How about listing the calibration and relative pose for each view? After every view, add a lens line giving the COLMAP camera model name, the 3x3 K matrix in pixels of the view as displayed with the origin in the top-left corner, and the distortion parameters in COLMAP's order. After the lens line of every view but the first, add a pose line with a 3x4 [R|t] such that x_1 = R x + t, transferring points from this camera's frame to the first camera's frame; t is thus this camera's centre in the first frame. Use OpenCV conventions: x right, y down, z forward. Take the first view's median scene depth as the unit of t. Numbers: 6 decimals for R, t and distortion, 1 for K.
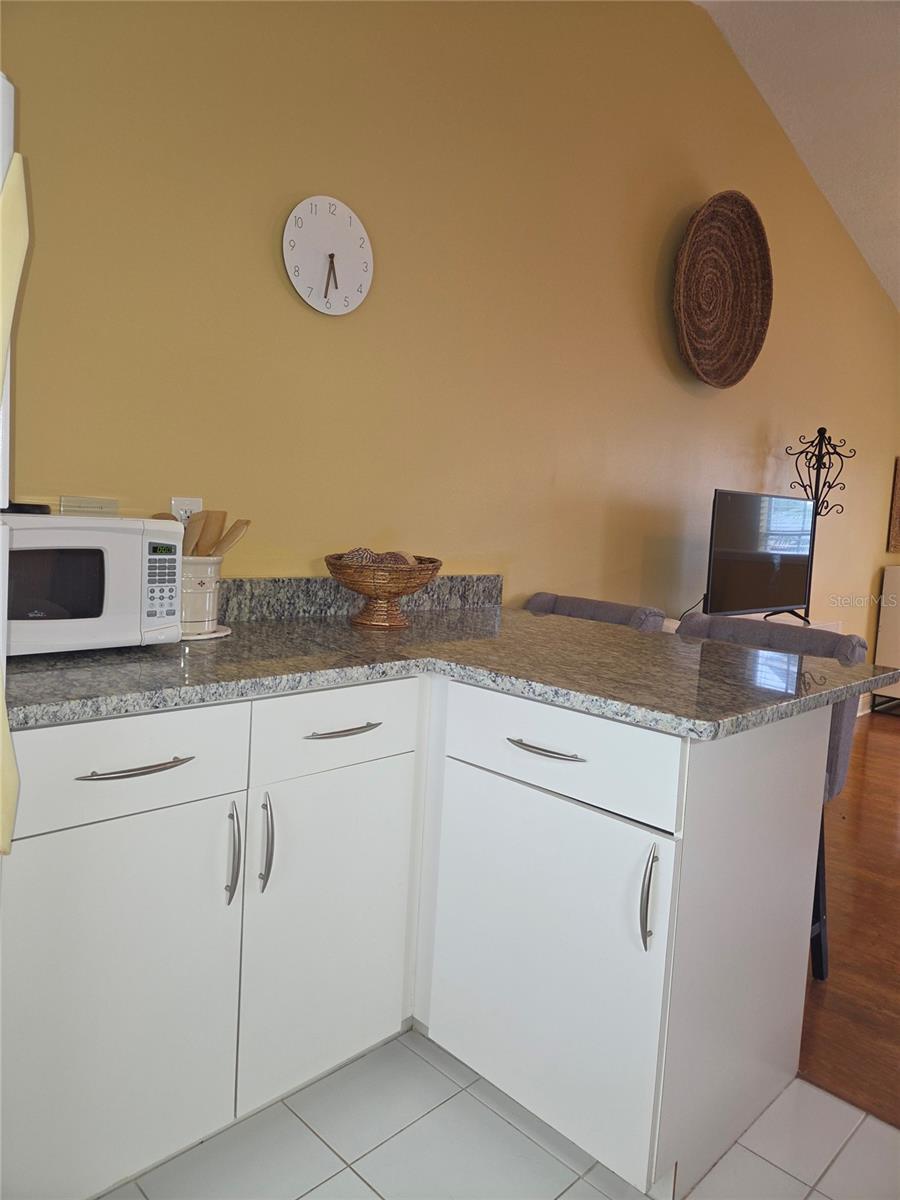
lens RADIAL K [[806.6, 0, 448.9], [0, 806.6, 598.5], [0, 0, 1]] dist [0.055978, -0.043782]
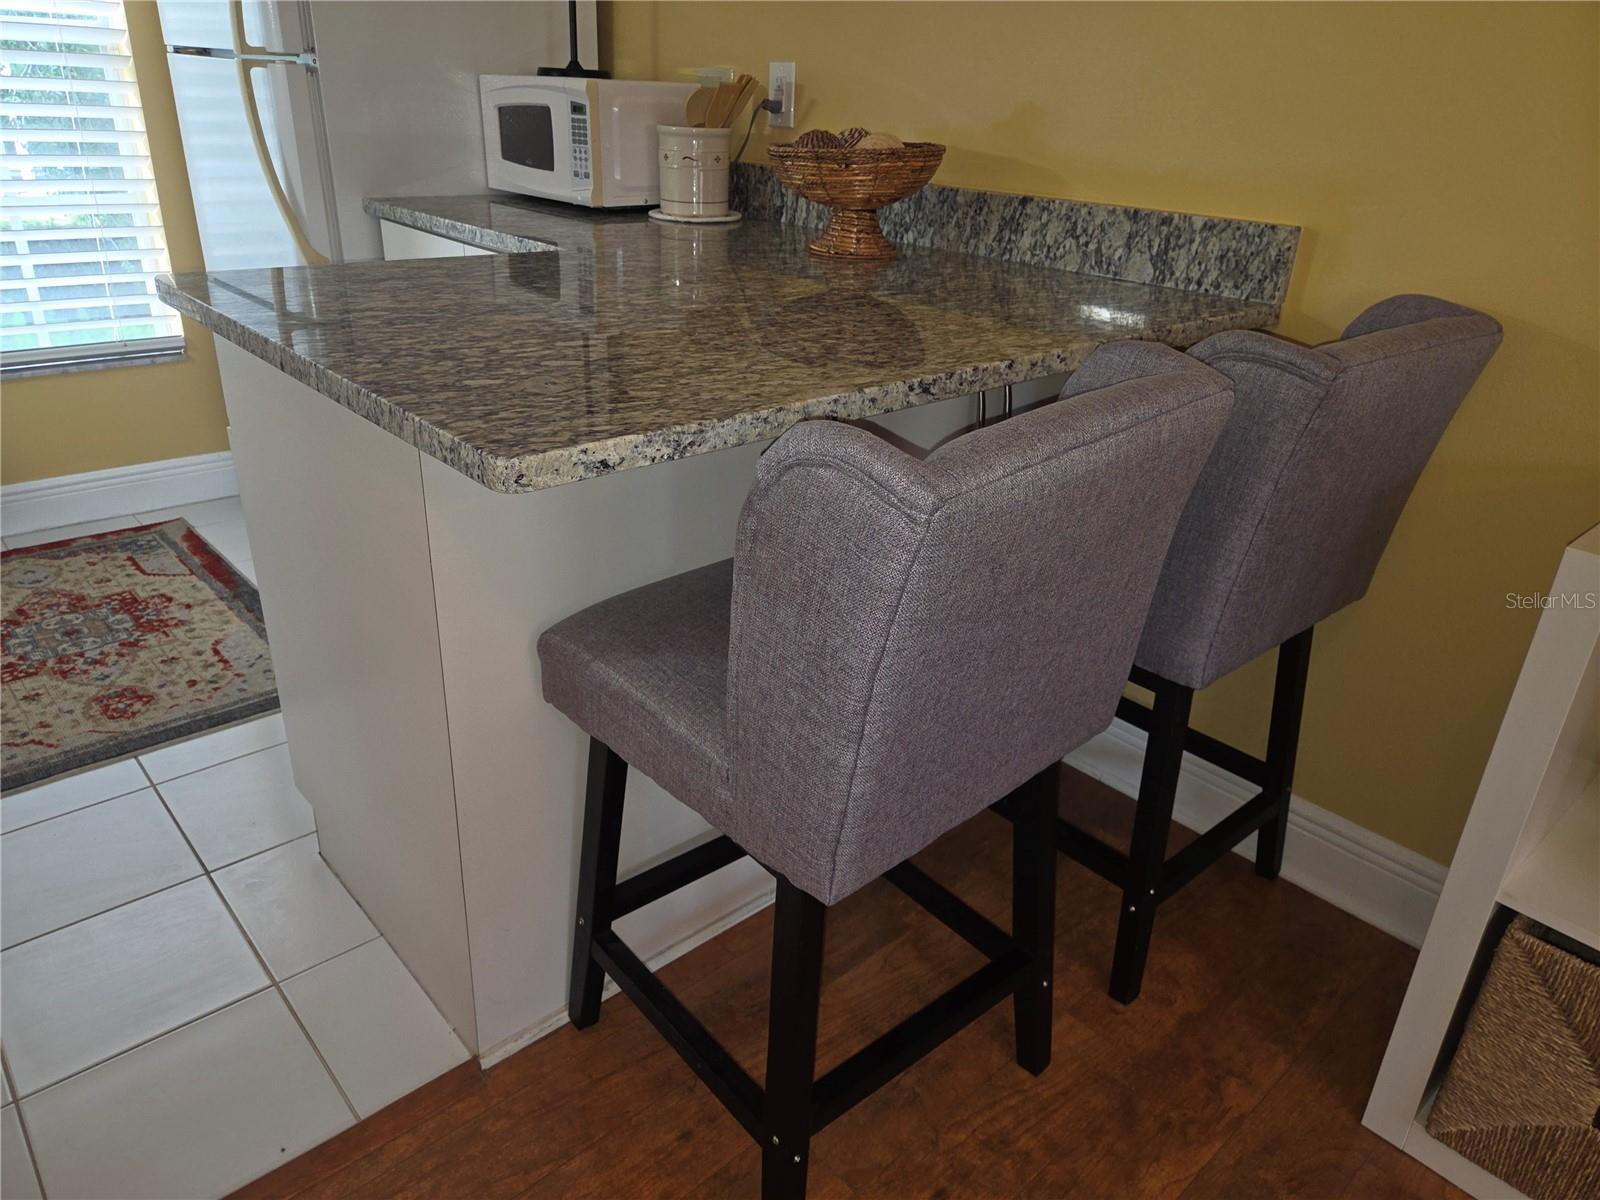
lens RADIAL K [[1075.5, 0, 798.7], [0, 1075.5, 598.8], [0, 0, 1]] dist [0.055978, -0.043782]
pose [[-0.059058, 0.371543, -0.926535, 0.818223], [-0.143857, 0.915300, 0.376207, -0.034827], [0.987835, 0.155507, -0.000607, 0.959068]]
